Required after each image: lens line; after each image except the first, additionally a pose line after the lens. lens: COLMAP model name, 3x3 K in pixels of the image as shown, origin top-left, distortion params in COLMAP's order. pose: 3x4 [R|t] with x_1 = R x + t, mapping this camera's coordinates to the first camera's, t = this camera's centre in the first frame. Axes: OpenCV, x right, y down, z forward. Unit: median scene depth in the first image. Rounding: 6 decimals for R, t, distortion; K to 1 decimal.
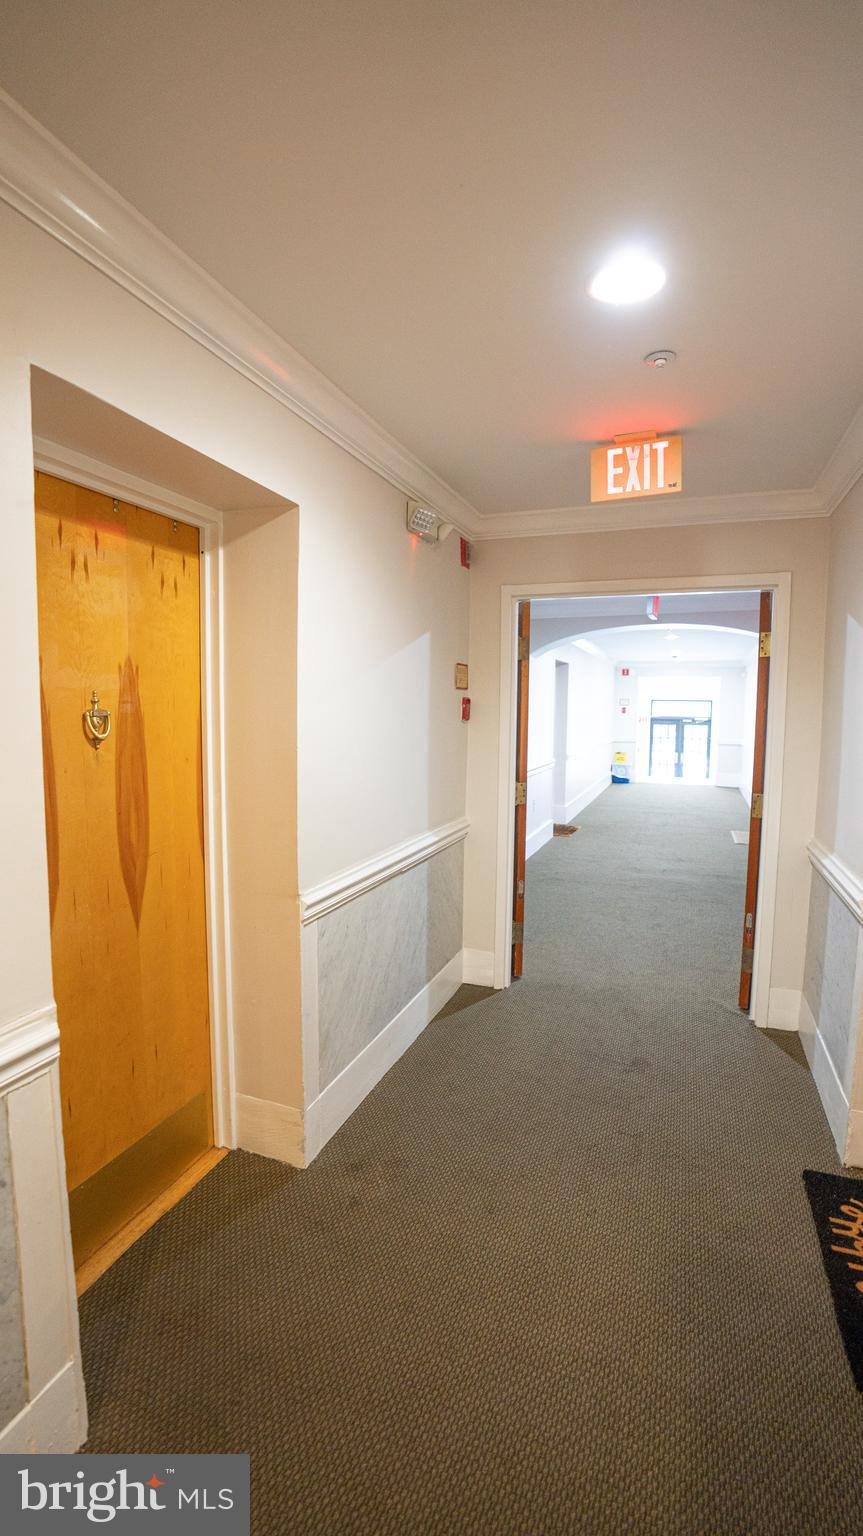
lens RADIAL K [[689.6, 0, 449.1], [0, 689.6, 795.2], [0, 0, 1]] dist [-0.070156, 0.026007]
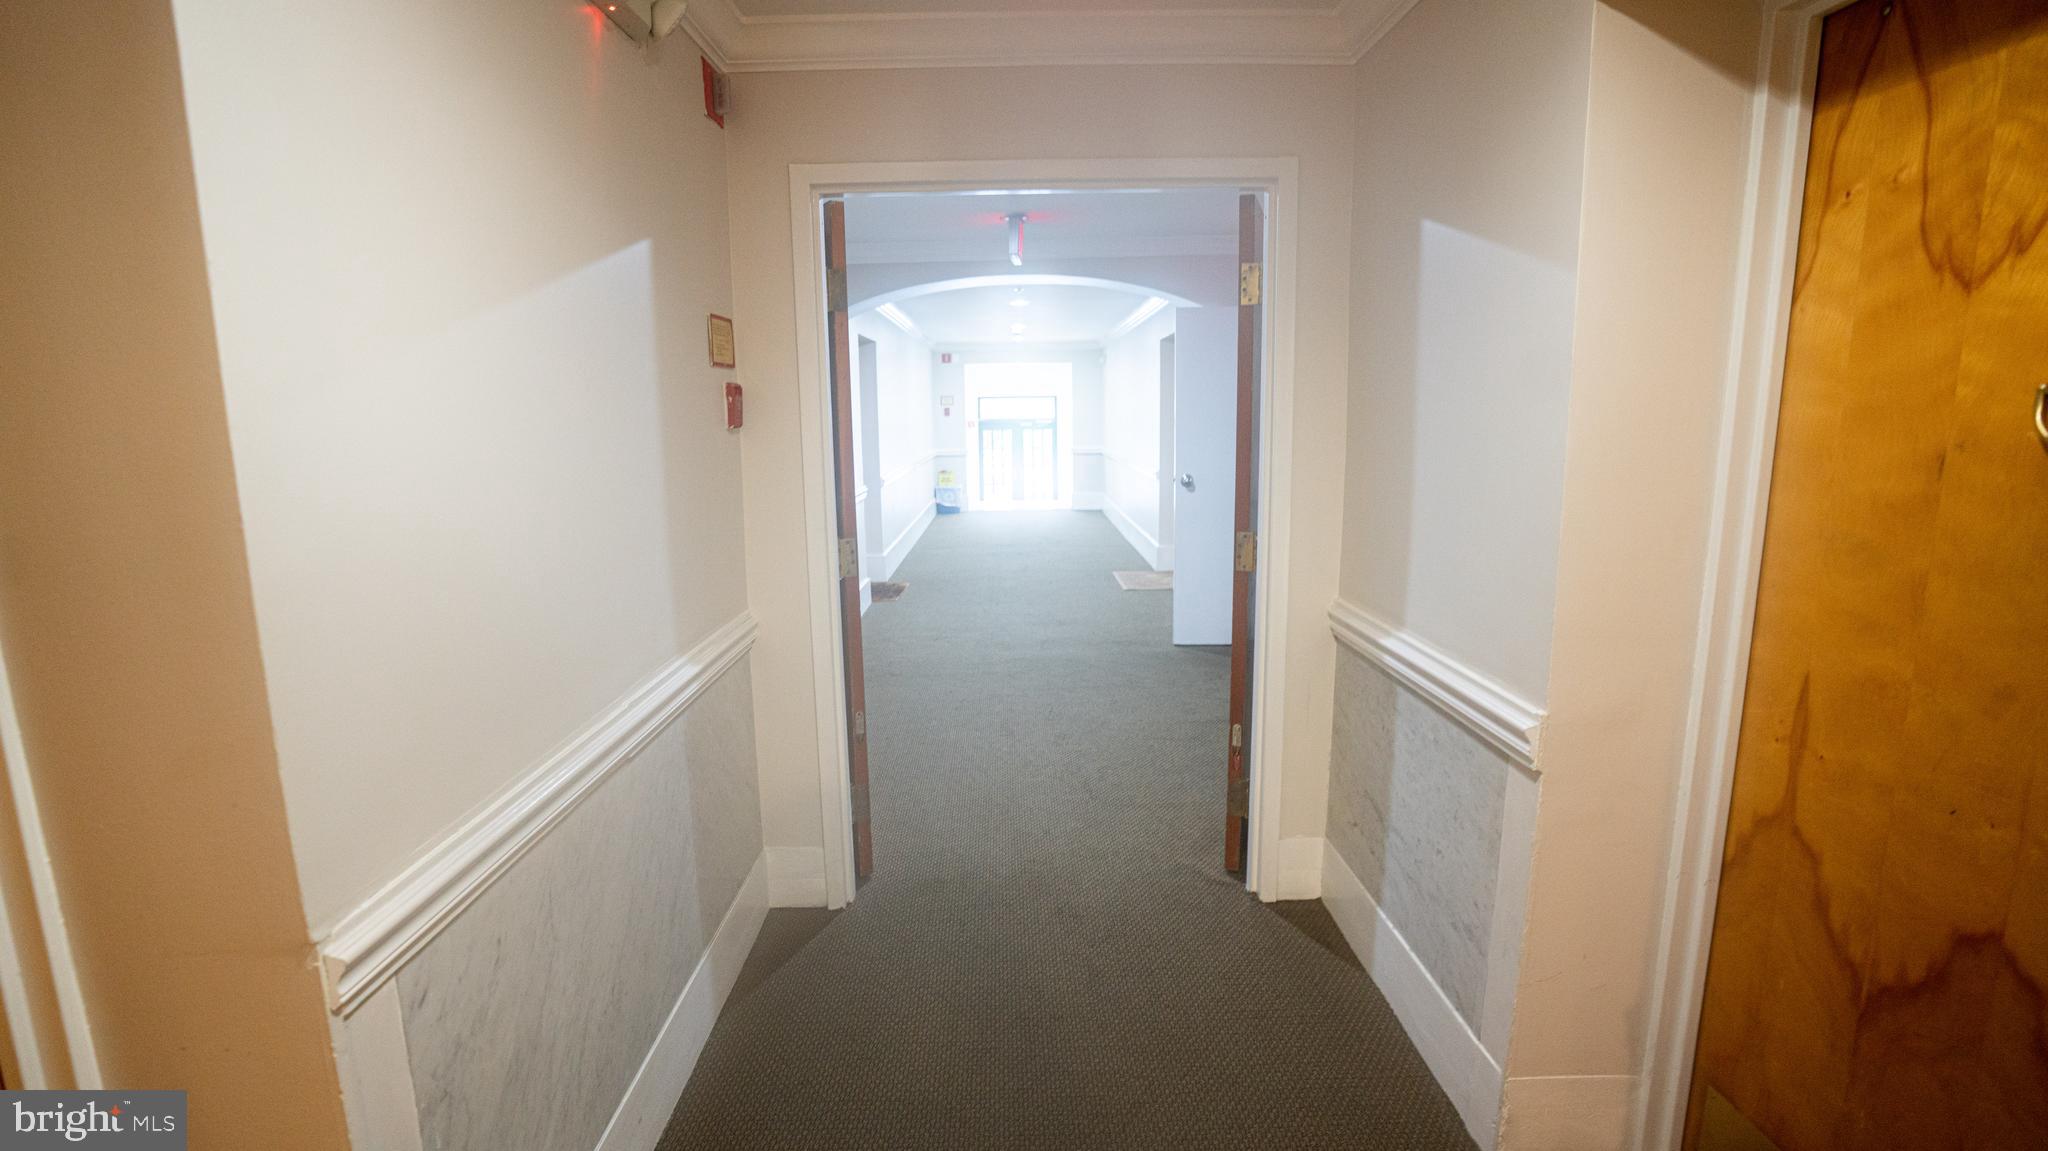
lens RADIAL K [[919.5, 0, 1024.0], [0, 919.5, 575.5], [0, 0, 1]] dist [-0.070156, 0.026007]
pose [[0.939566, -0.082011, 0.332400, -0.009078], [0.065680, 0.996030, 0.060092, -0.024815], [-0.336009, -0.034629, 0.941222, 0.279407]]
